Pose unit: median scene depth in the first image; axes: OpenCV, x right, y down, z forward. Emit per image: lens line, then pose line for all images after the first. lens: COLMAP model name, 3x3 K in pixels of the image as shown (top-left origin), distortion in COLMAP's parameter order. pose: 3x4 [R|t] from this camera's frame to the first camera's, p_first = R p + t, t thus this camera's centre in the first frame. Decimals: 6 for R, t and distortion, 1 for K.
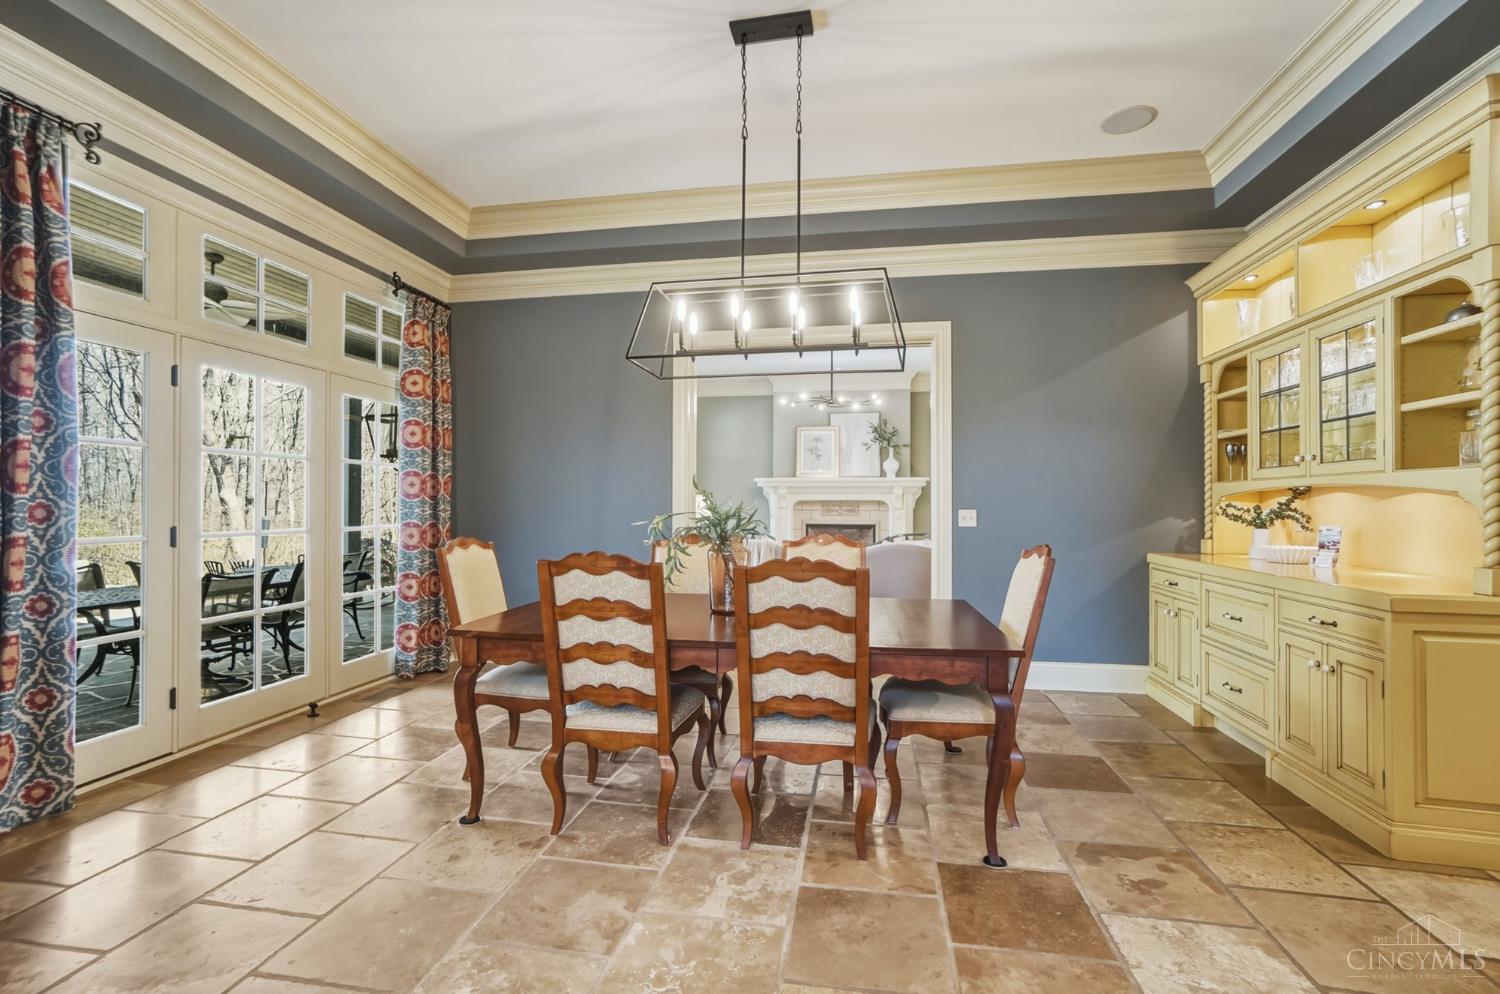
lens RADIAL K [[666.8, 0, 740.9], [0, 666.8, 500.2], [0, 0, 1]] dist [-0.044953, 0.013082]
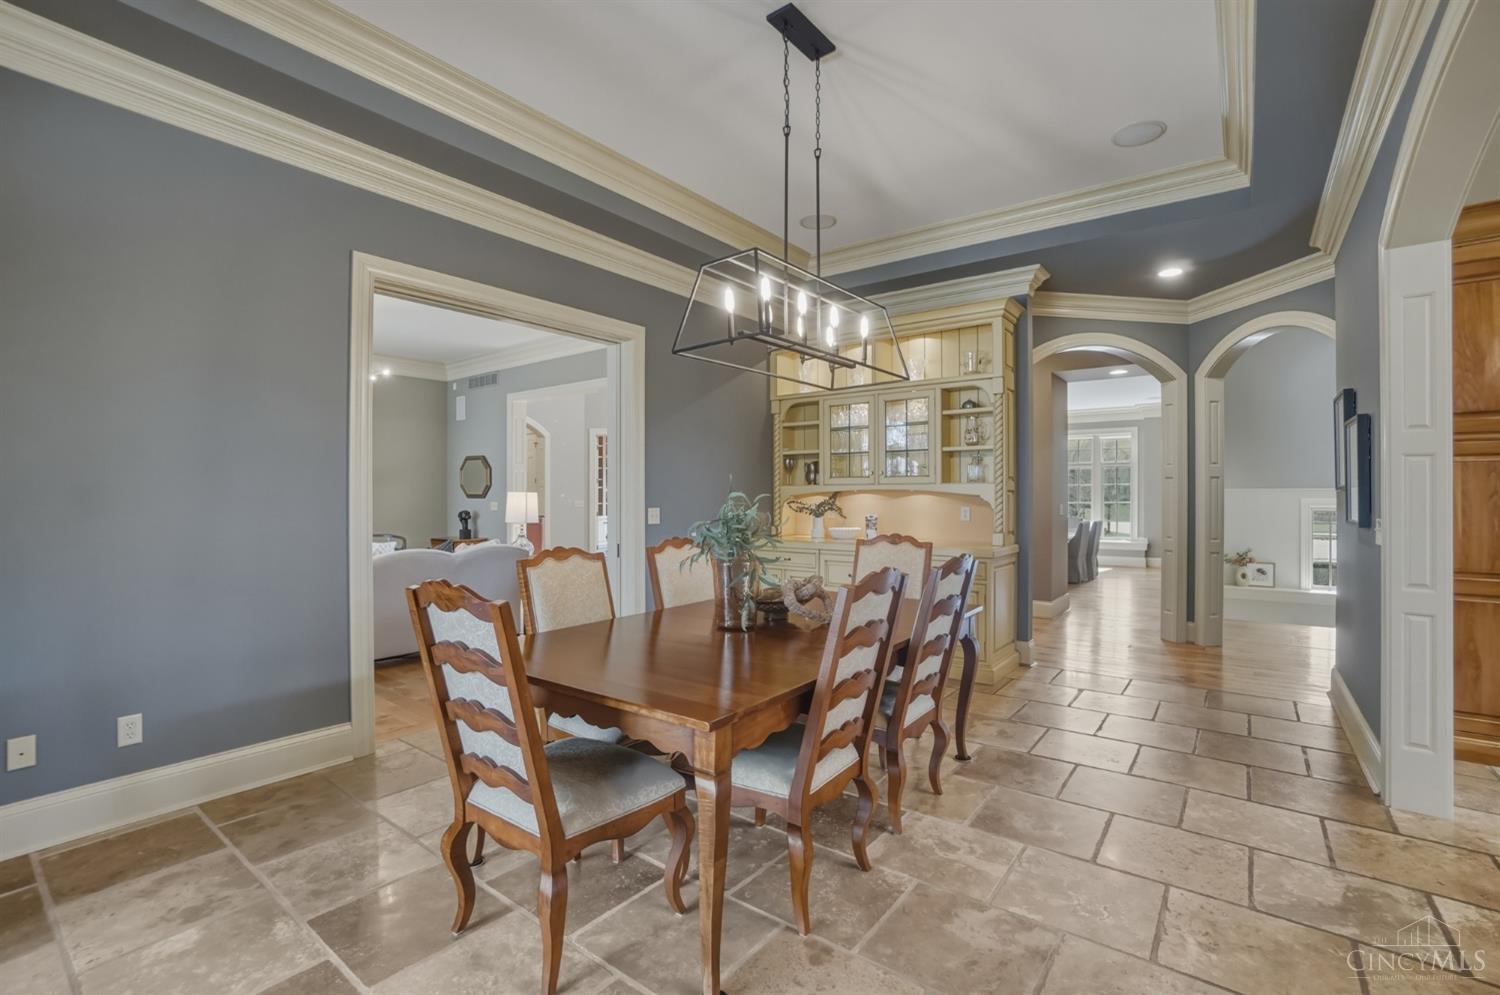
lens RADIAL K [[666.8, 0, 747.0], [0, 666.8, 492.7], [0, 0, 1]] dist [-0.044953, 0.013082]
pose [[0.454824, 0.000123, 0.890581, -0.703340], [-0.003131, 0.999994, 0.001461, -0.015683], [-0.890576, -0.003453, 0.454822, 0.488890]]
